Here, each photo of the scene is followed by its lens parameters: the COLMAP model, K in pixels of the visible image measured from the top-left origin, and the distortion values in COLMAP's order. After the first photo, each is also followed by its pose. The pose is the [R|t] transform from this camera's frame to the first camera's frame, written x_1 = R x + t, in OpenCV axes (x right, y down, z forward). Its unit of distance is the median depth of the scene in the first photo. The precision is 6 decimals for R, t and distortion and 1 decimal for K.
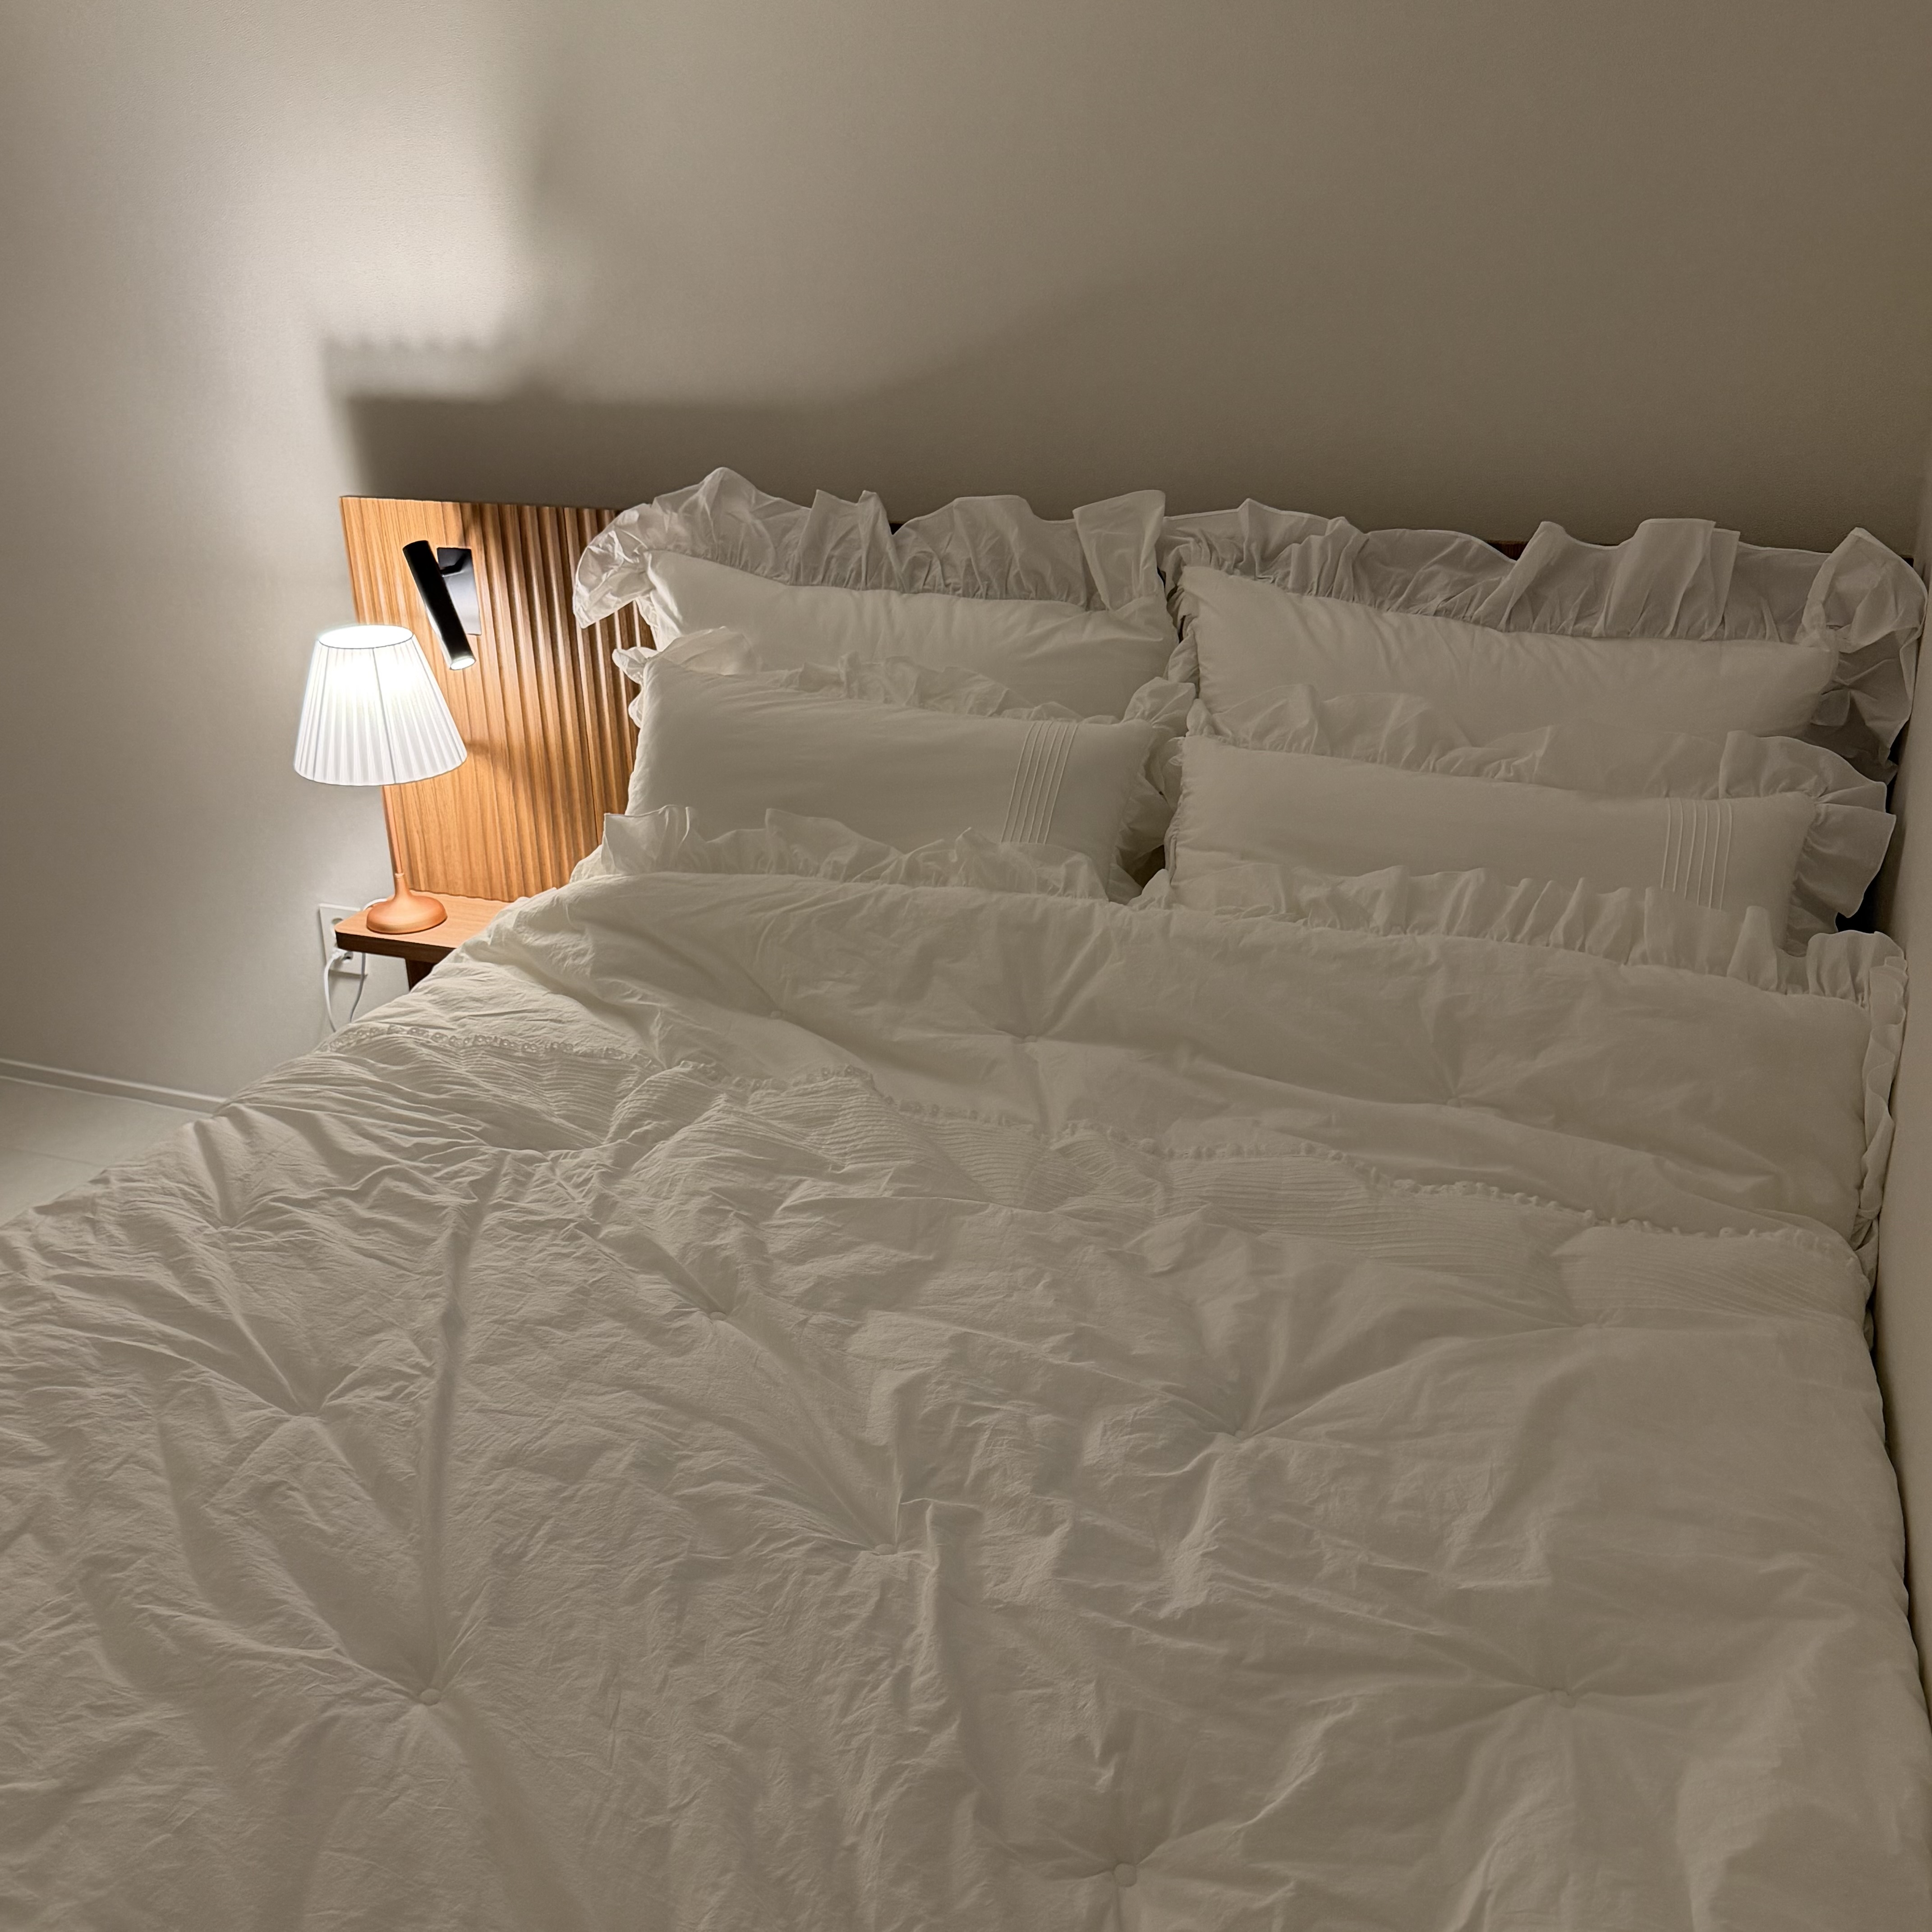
lens RADIAL K [[1832.7, 0, 966.0], [0, 1832.7, 966.0], [0, 0, 1]] dist [0.099539, -0.002793]
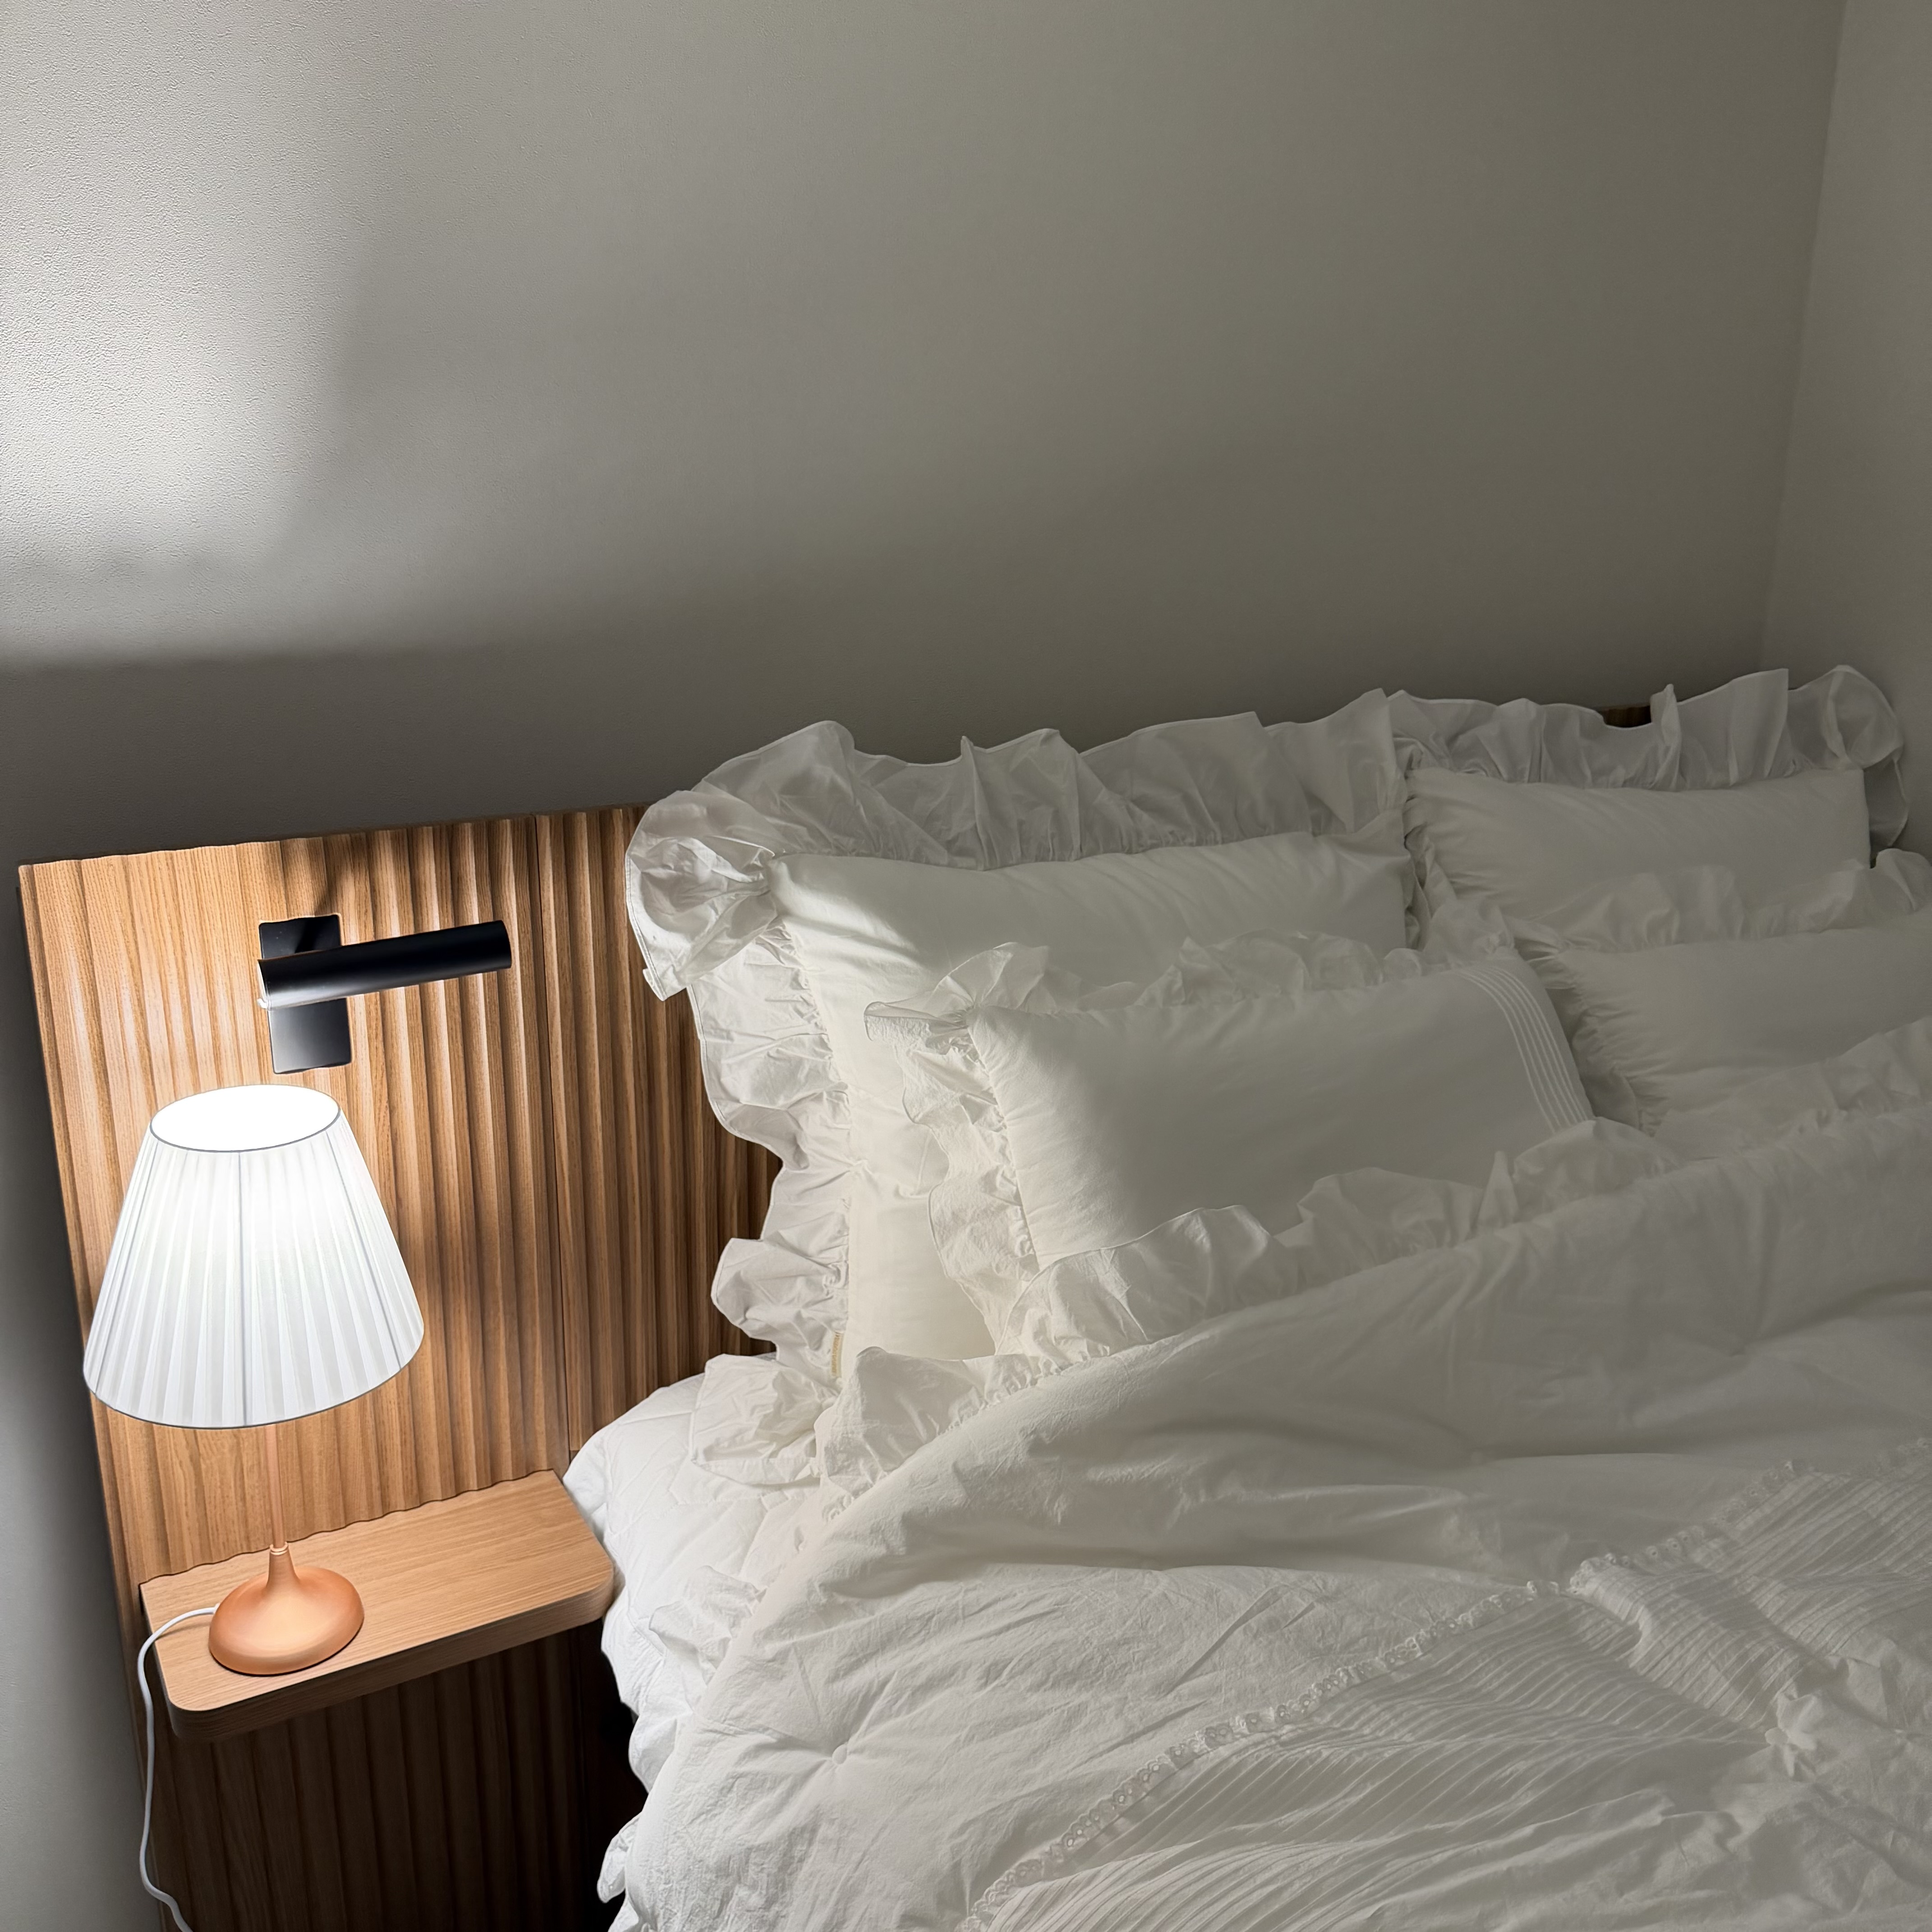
lens RADIAL K [[1750.8, 0, 966.0], [0, 1750.8, 966.0], [0, 0, 1]] dist [0.153873, -0.352660]
pose [[0.634615, -0.200449, 0.746380, -0.625243], [0.269884, 0.962456, 0.029008, -0.201230], [-0.724173, 0.183027, 0.664887, 0.596002]]
